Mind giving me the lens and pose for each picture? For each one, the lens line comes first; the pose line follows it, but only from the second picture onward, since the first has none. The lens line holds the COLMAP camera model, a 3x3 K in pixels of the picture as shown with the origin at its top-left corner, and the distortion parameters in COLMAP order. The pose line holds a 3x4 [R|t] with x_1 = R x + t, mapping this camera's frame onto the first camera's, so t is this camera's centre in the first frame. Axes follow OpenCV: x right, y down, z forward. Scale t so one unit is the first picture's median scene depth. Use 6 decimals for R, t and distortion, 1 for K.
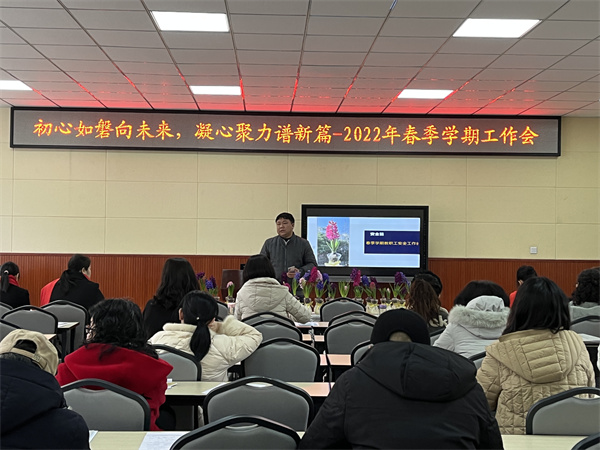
lens RADIAL K [[829.1, 0, 296.2], [0, 829.1, 222.9], [0, 0, 1]] dist [0.099481, 0.000000]
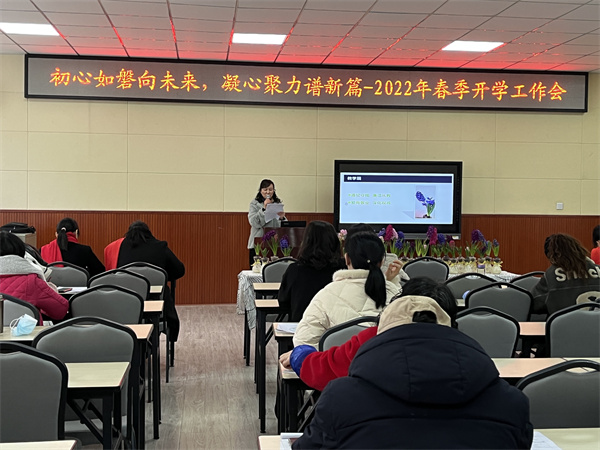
lens RADIAL K [[801.8, 0, 303.9], [0, 801.8, 222.3], [0, 0, 1]] dist [0.068538, 0.000000]
pose [[0.995301, -0.003914, 0.096753, -0.132087], [-0.001444, 0.998472, 0.055243, -0.001049], [-0.096821, -0.055123, 0.993774, 0.068012]]
